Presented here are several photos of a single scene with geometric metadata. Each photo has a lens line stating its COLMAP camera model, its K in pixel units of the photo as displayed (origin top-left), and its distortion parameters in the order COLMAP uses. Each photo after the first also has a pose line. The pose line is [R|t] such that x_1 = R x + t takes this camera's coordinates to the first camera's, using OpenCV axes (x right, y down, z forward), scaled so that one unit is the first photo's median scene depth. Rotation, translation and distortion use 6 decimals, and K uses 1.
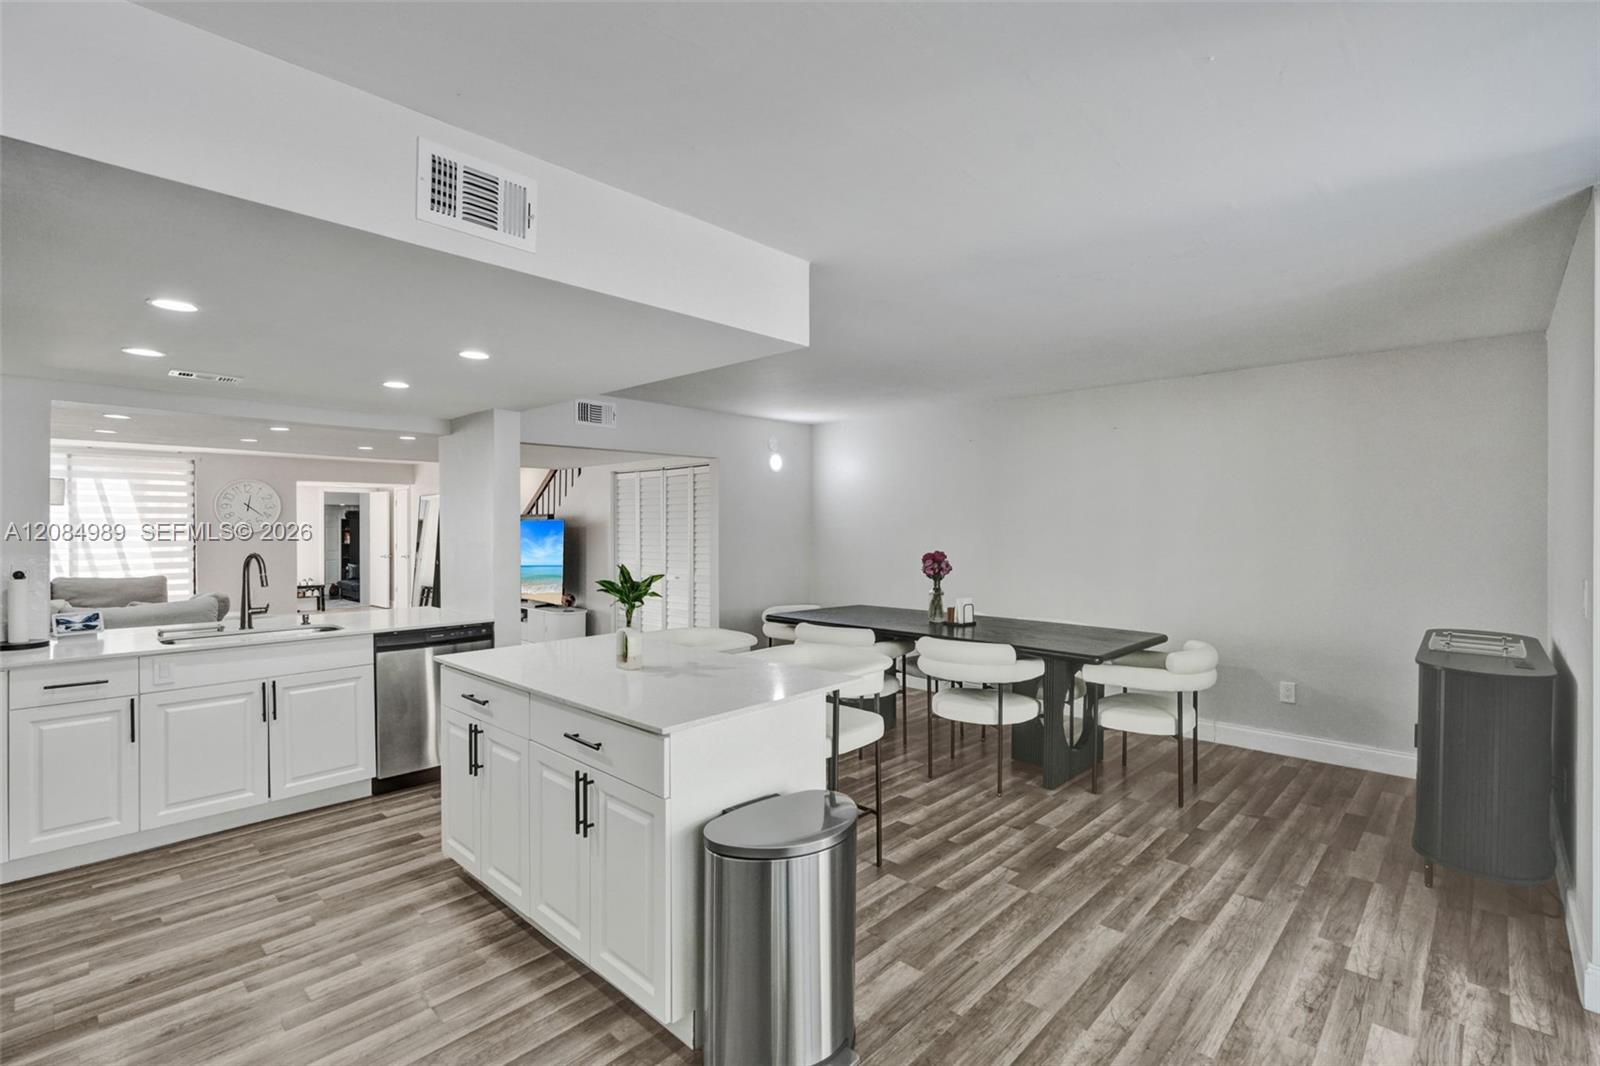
lens RADIAL K [[747.9, 0, 800.0], [0, 747.9, 533.0], [0, 0, 1]] dist [-0.003339, -0.000006]
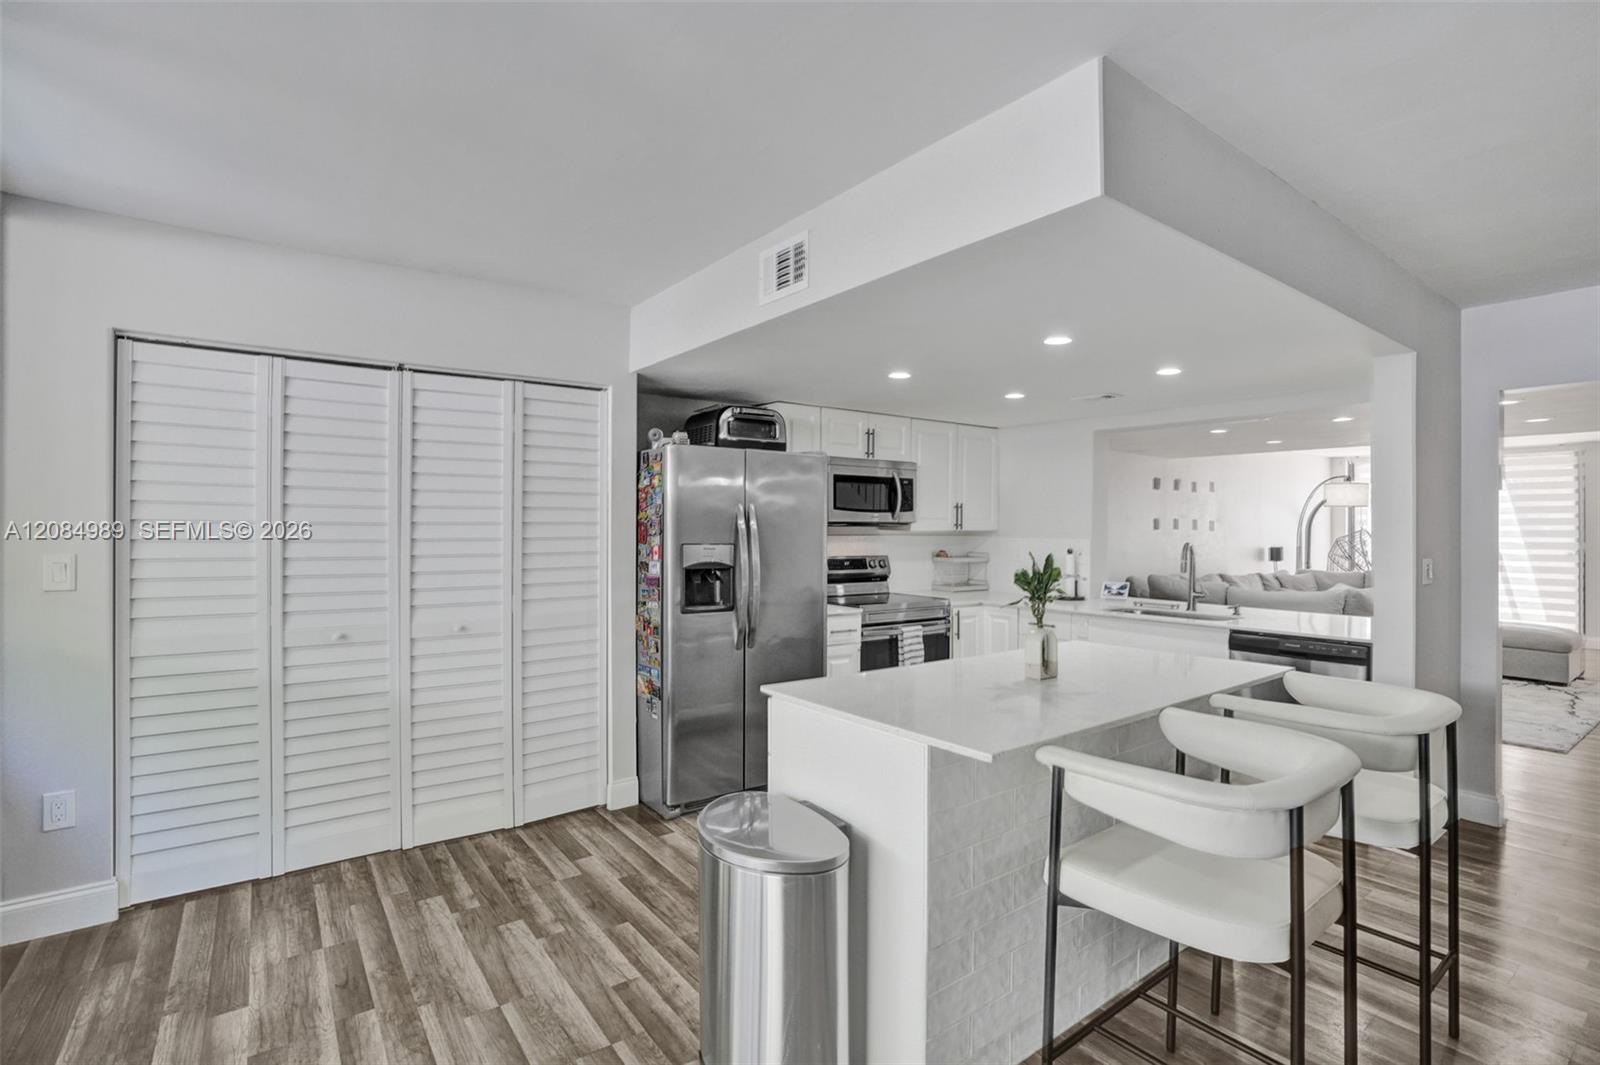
lens RADIAL K [[756.2, 0, 800.0], [0, 756.2, 532.5], [0, 0, 1]] dist [-0.062053, 0.025800]
pose [[-0.184425, 0.005744, -0.982830, 0.428529], [-0.016364, 0.999826, 0.008914, 0.011902], [0.982710, 0.017727, -0.184299, 0.597735]]
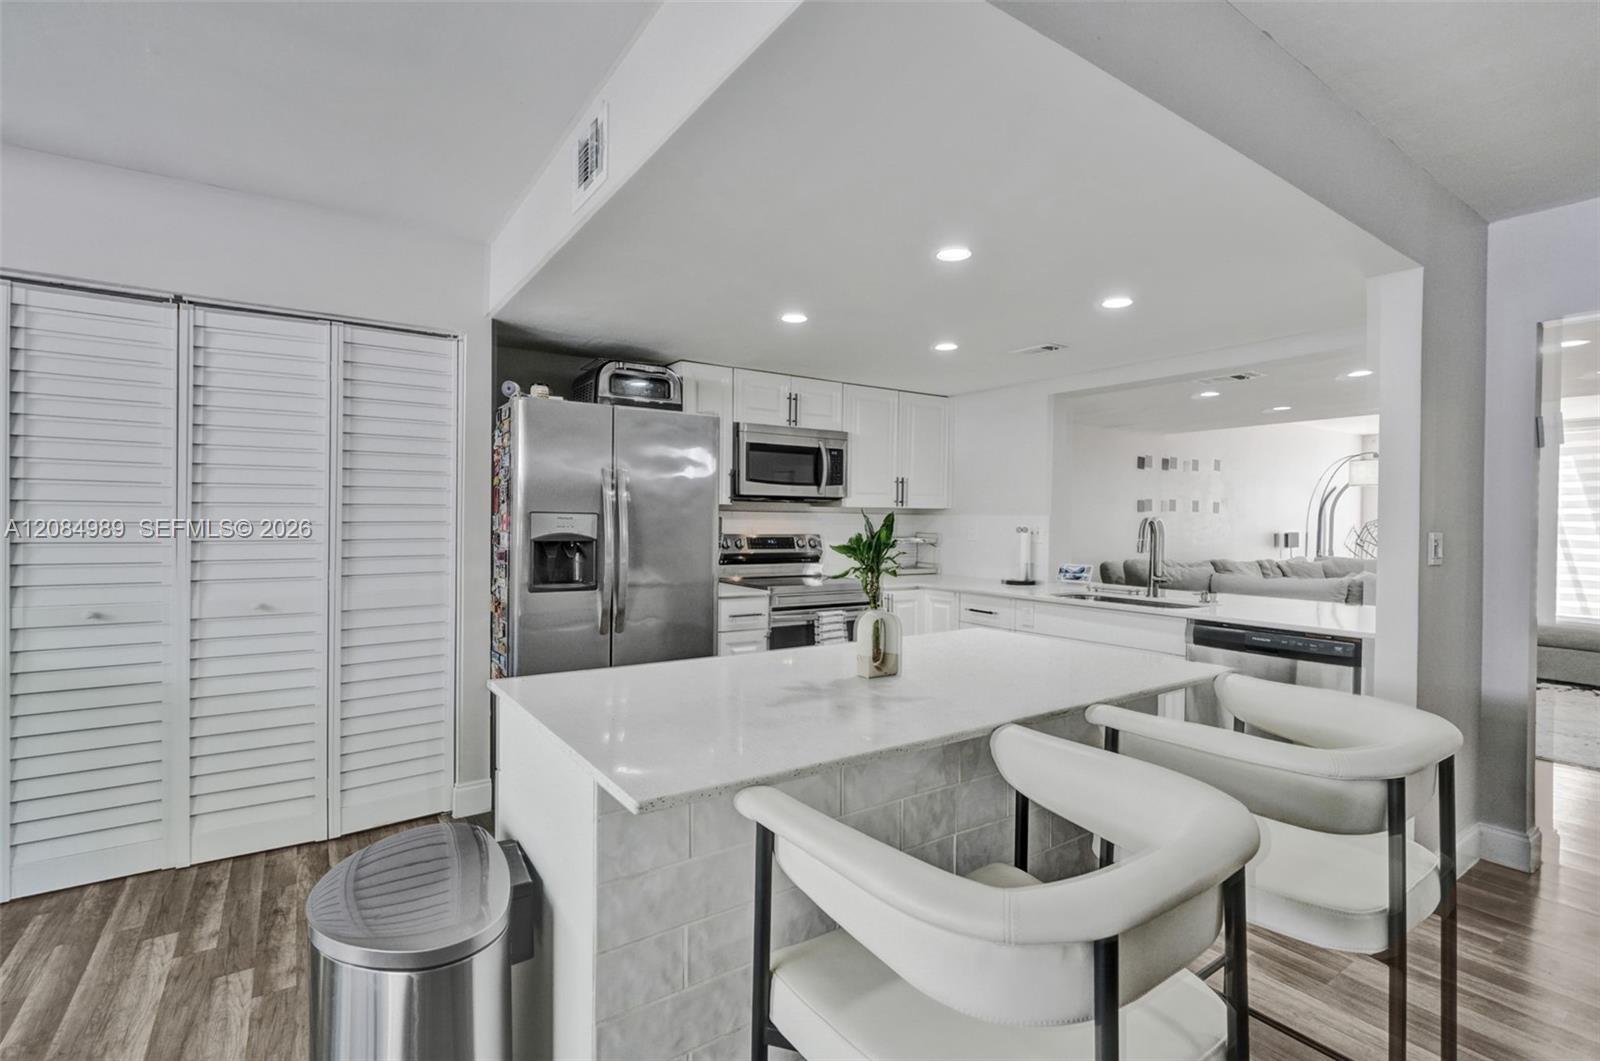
lens RADIAL K [[728.5, 0, 793.1], [0, 728.5, 528.3], [0, 0, 1]] dist [-0.002181, -0.000071]
pose [[-0.221015, 0.010925, -0.975209, 0.259711], [-0.020916, 0.999654, 0.015939, 0.033252], [0.975046, 0.023920, -0.220710, 0.715441]]
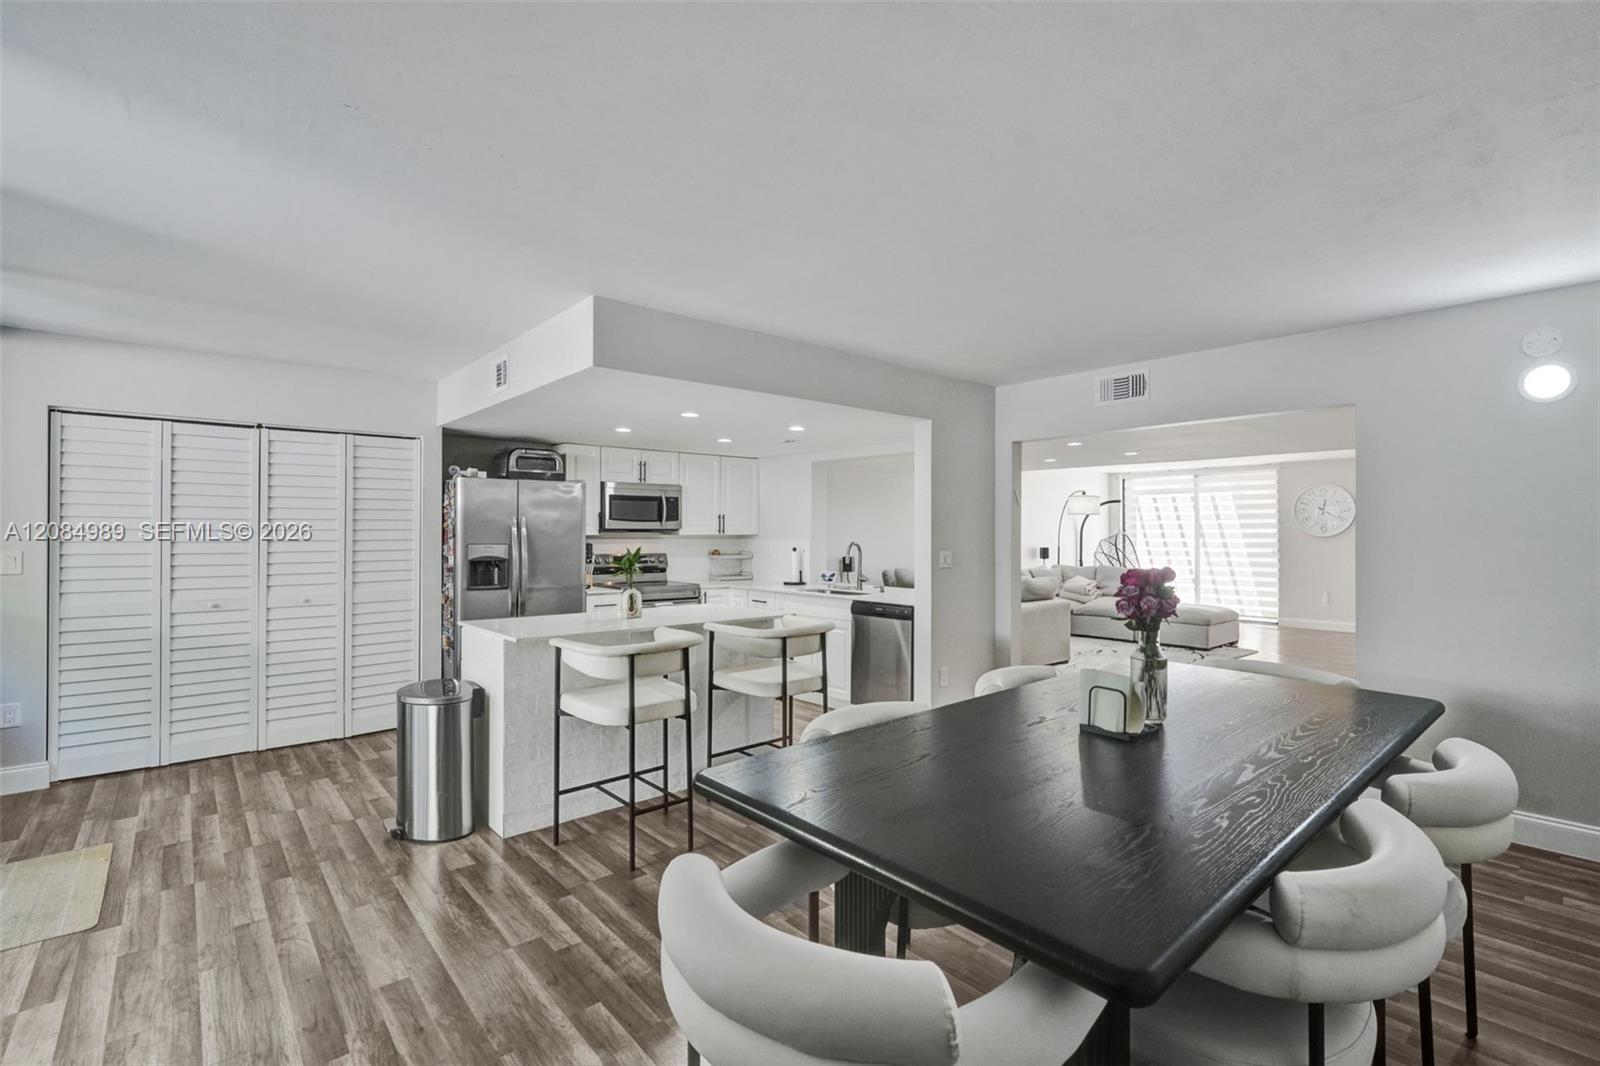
lens RADIAL K [[727.3, 0, 800.5], [0, 727.3, 532.0], [0, 0, 1]] dist [-0.001222, 0.000192]
pose [[-0.109458, -0.002106, -0.993989, 0.761380], [-0.013346, 0.999911, -0.000649, 0.008038], [0.993902, 0.013195, -0.109476, 0.989510]]
